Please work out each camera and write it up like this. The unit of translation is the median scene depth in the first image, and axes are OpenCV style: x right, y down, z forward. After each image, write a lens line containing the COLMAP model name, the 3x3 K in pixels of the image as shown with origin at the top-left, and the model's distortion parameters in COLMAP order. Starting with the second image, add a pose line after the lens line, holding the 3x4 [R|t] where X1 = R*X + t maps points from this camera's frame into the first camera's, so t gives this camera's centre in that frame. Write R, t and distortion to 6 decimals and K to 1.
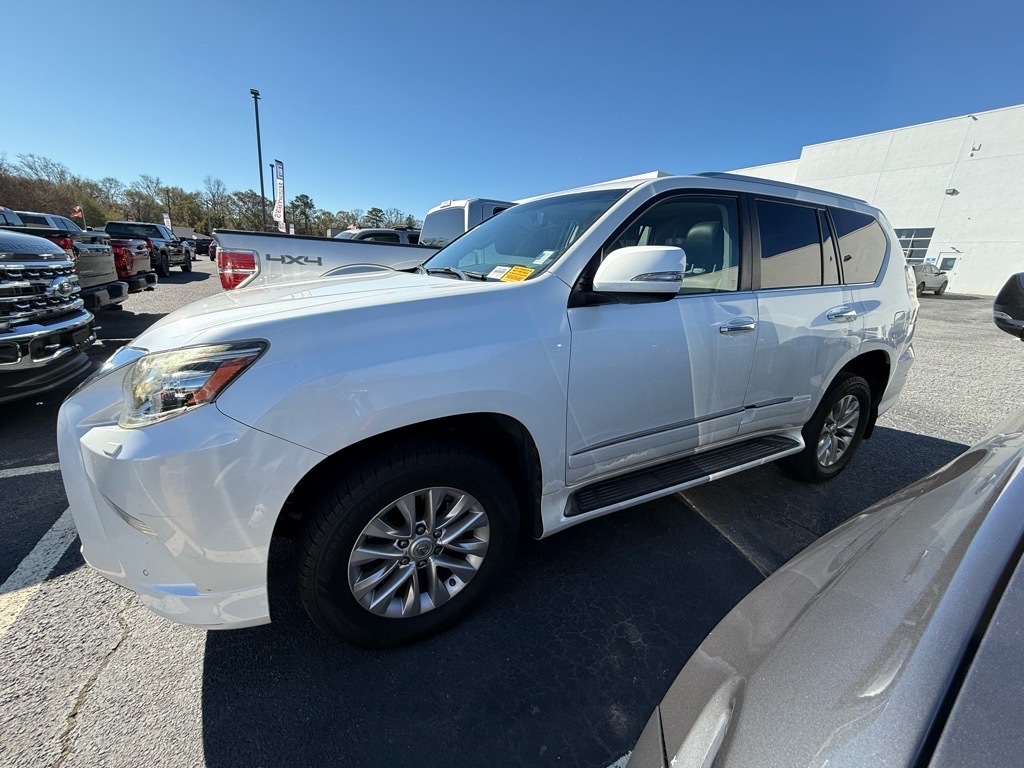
lens RADIAL K [[412.5, 0, 507.5], [0, 412.5, 381.3], [0, 0, 1]] dist [-0.000739, -0.000063]
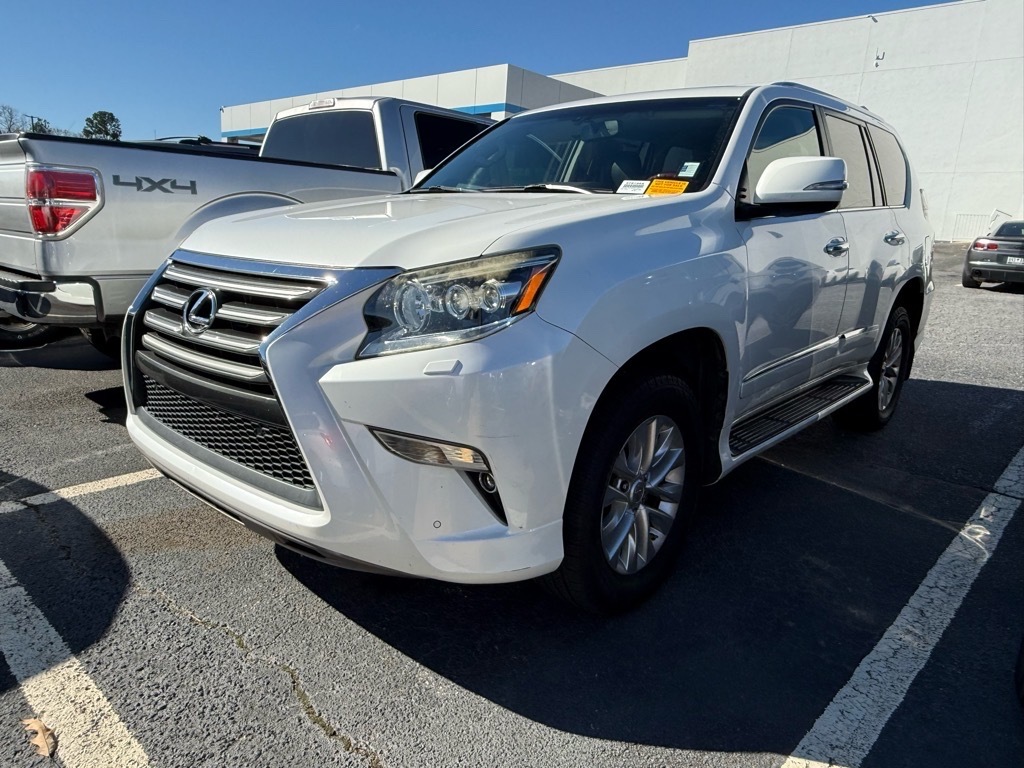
lens RADIAL K [[698.7, 0, 485.8], [0, 698.7, 387.7], [0, 0, 1]] dist [-0.001241, 0.006806]
pose [[0.944869, -0.091423, 0.314426, -0.792958], [0.099918, 0.994935, -0.010971, 0.136662], [-0.311830, 0.041783, 0.949219, -0.269272]]
